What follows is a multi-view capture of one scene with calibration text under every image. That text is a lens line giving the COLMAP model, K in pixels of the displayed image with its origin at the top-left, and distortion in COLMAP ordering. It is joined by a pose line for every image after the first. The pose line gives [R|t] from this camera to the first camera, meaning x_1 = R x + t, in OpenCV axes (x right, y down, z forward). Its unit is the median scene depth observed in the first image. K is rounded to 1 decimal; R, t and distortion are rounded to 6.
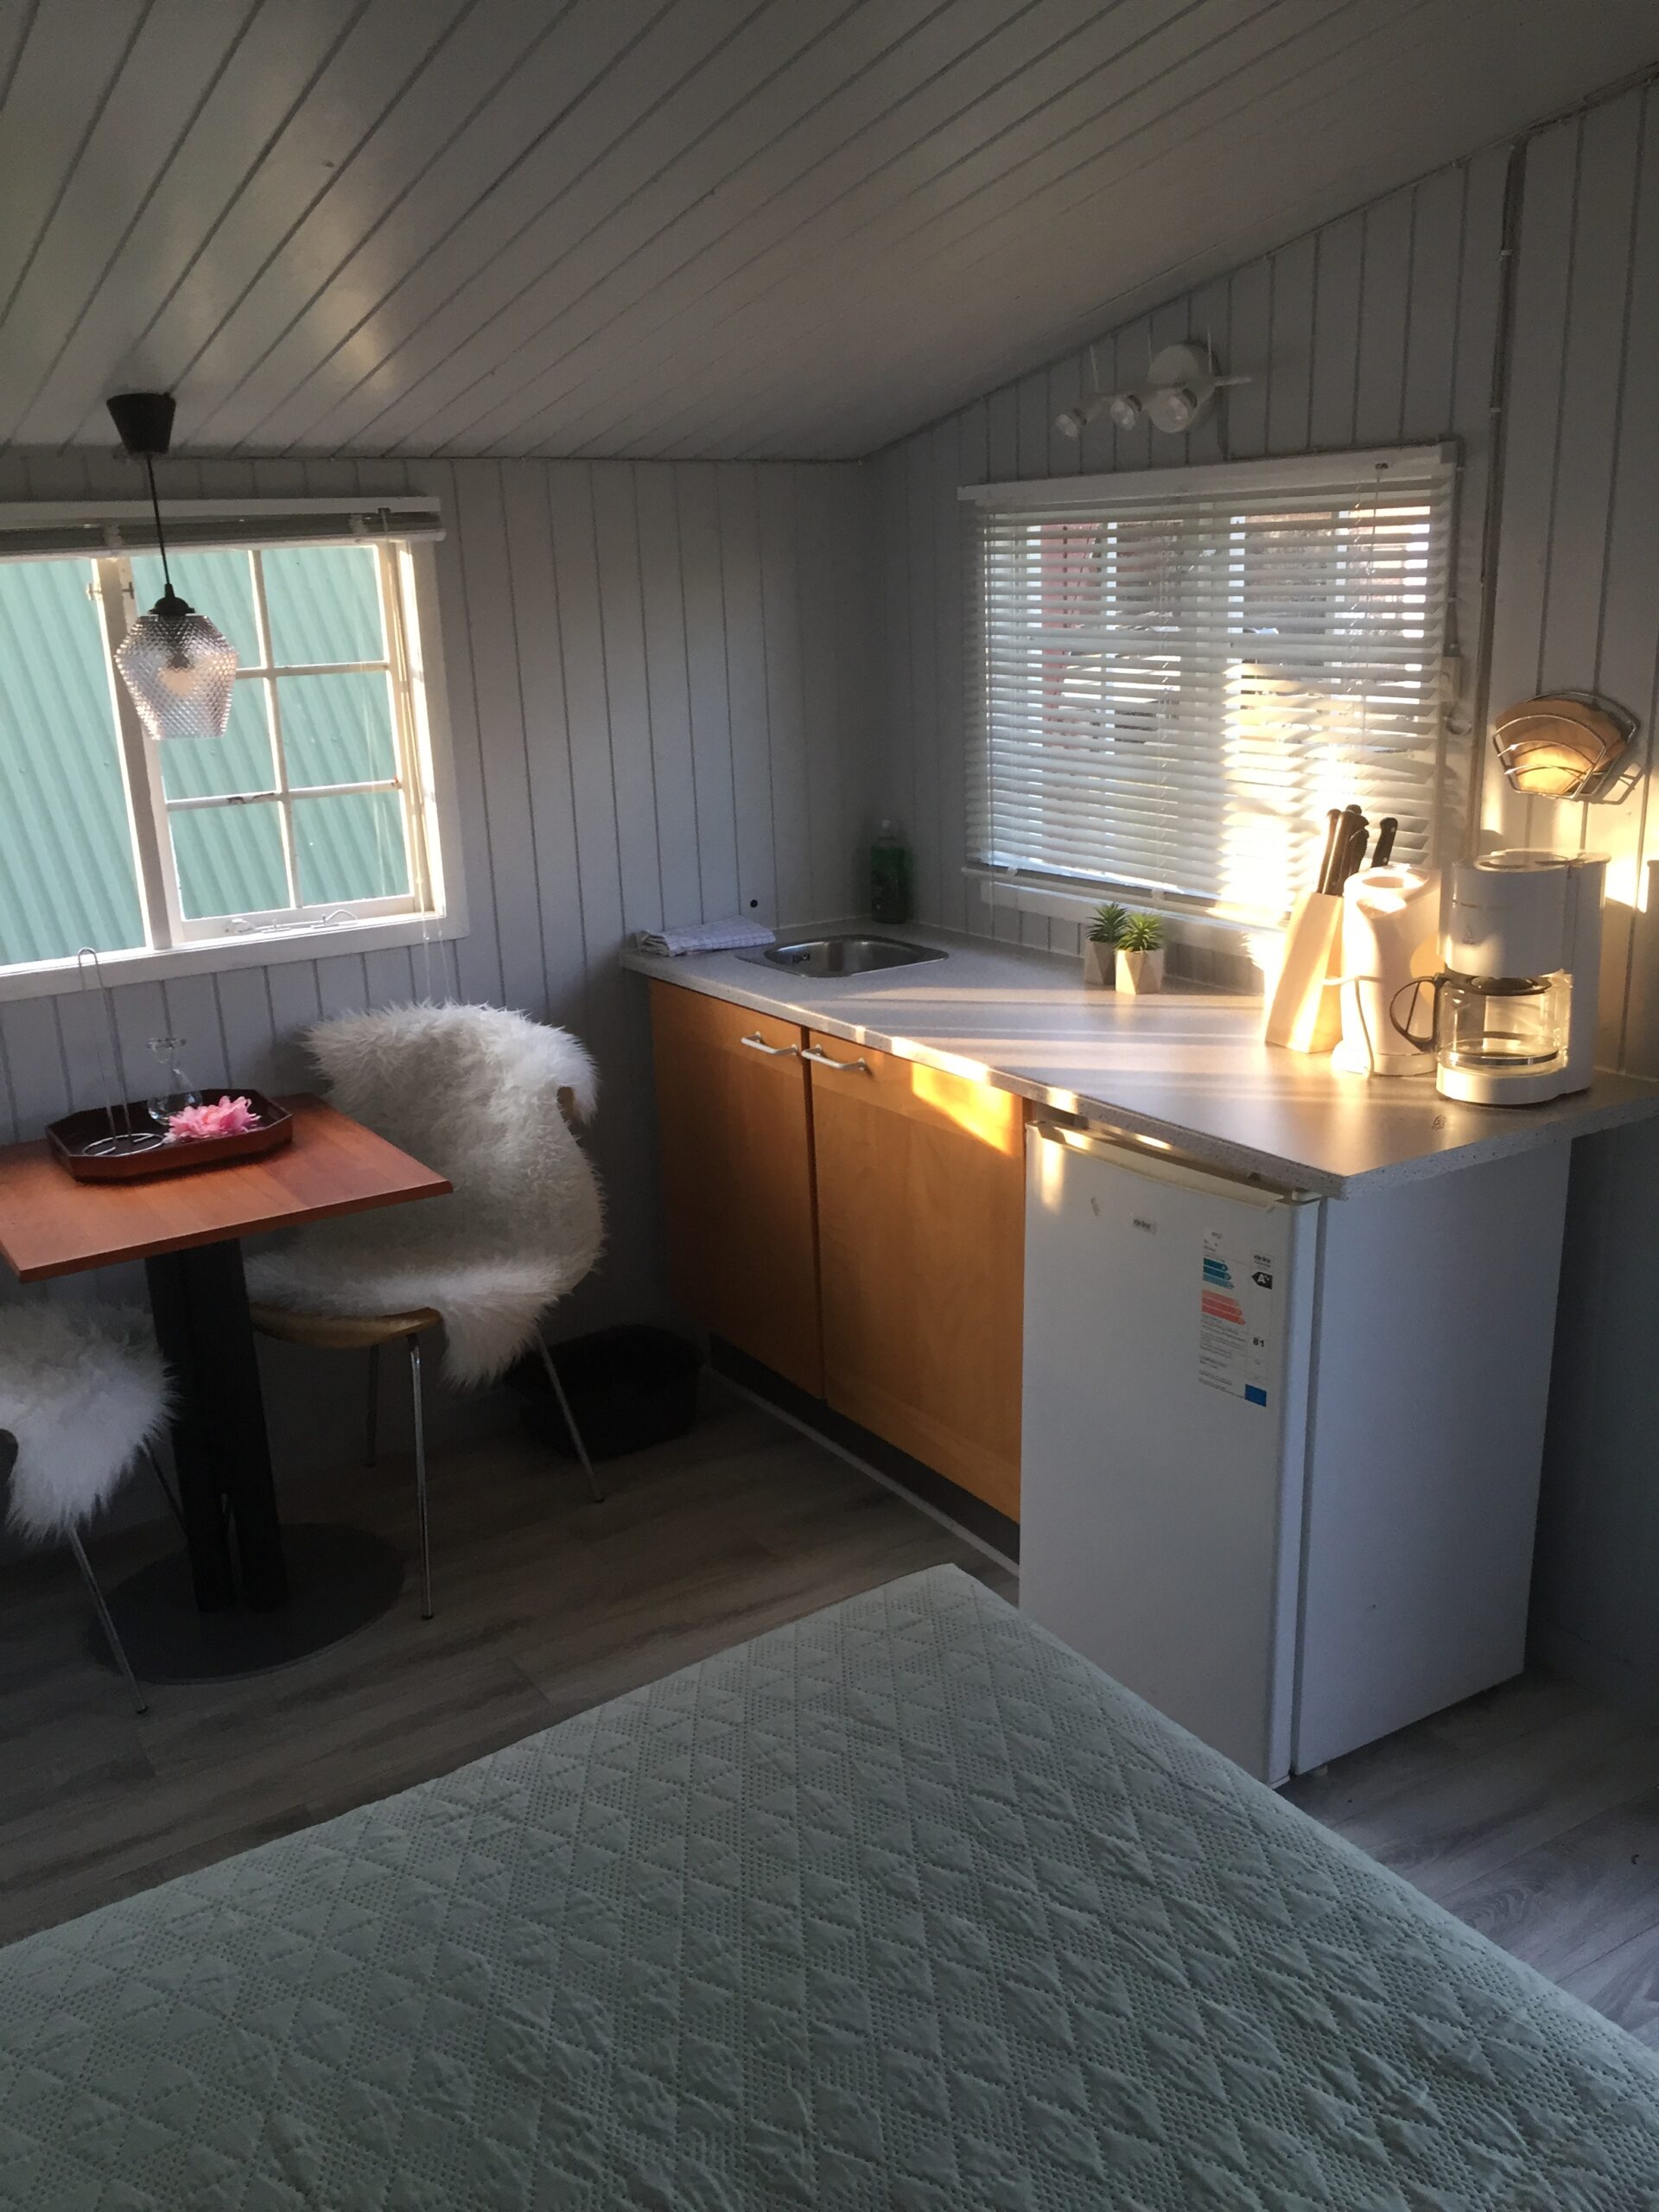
lens RADIAL K [[1865.4, 0, 833.5], [0, 1865.4, 1114.3], [0, 0, 1]] dist [-0.038844, -0.004881]
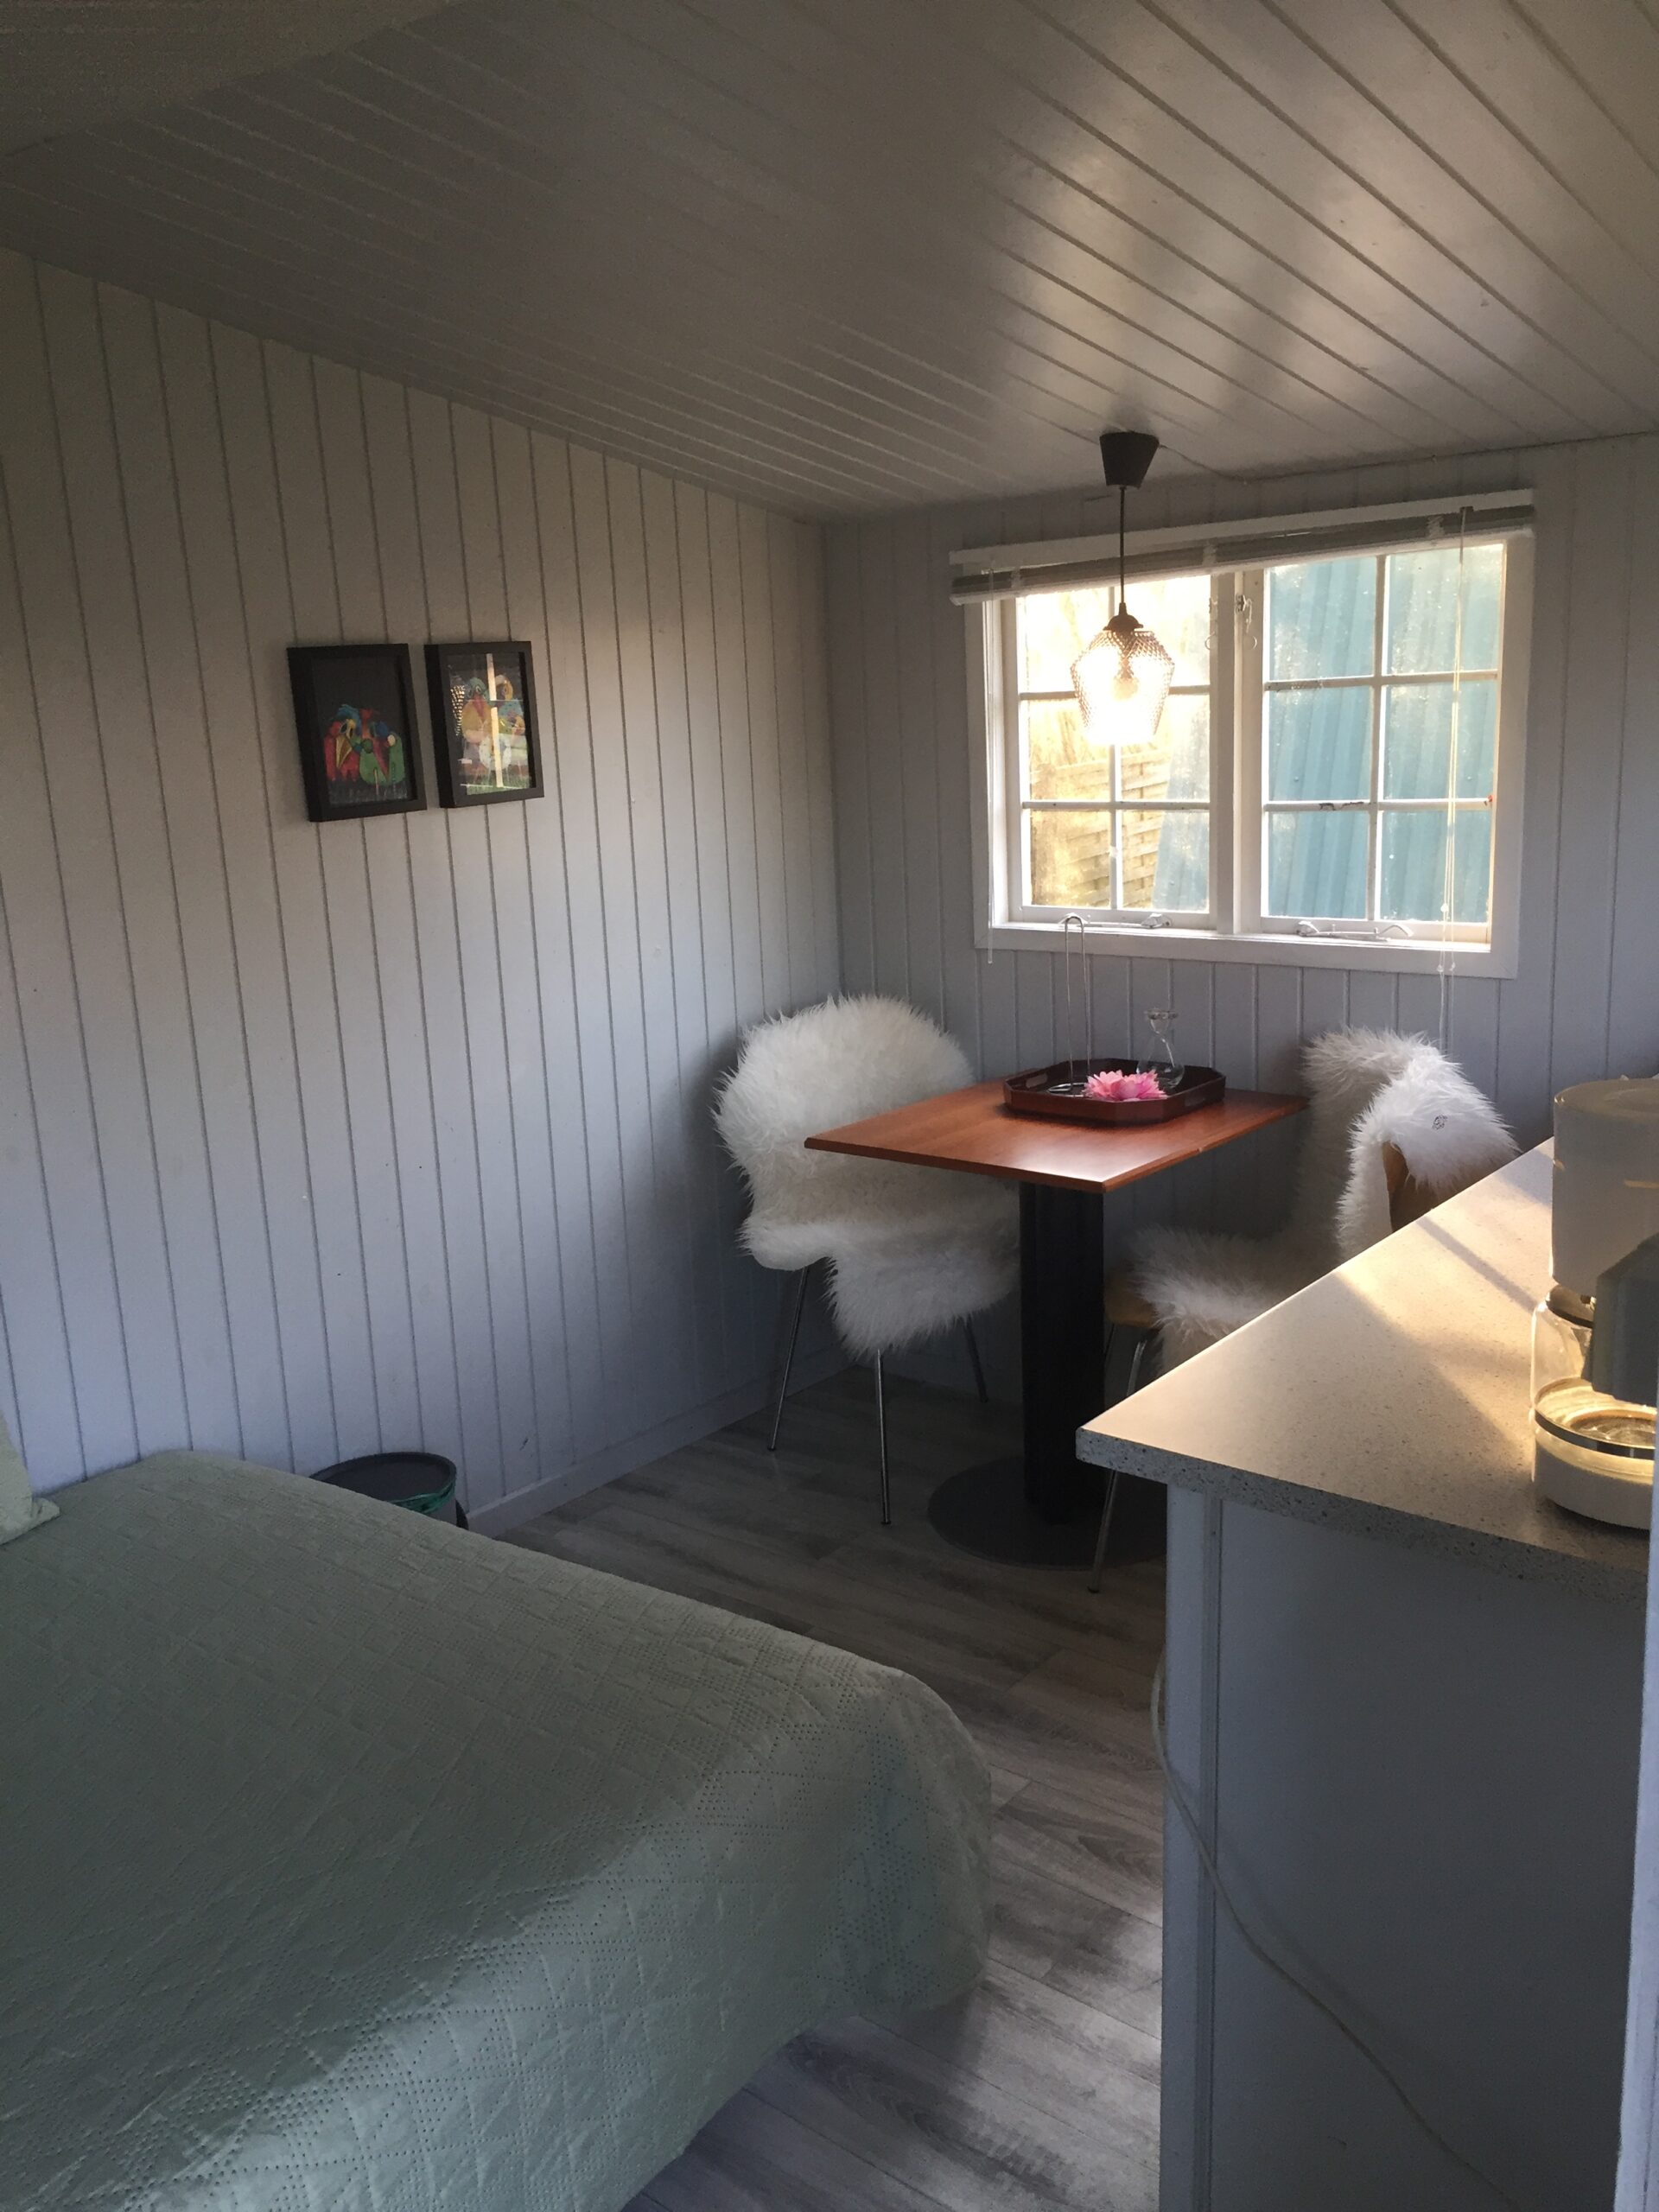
lens RADIAL K [[1850.7, 0, 829.7], [0, 1850.7, 1092.6], [0, 0, 1]] dist [0.059560, -0.067688]
pose [[0.291854, 0.230326, -0.928316, 0.642810], [-0.225785, 0.959733, 0.167136, -0.138767], [0.929431, 0.160820, 0.332106, 0.469397]]
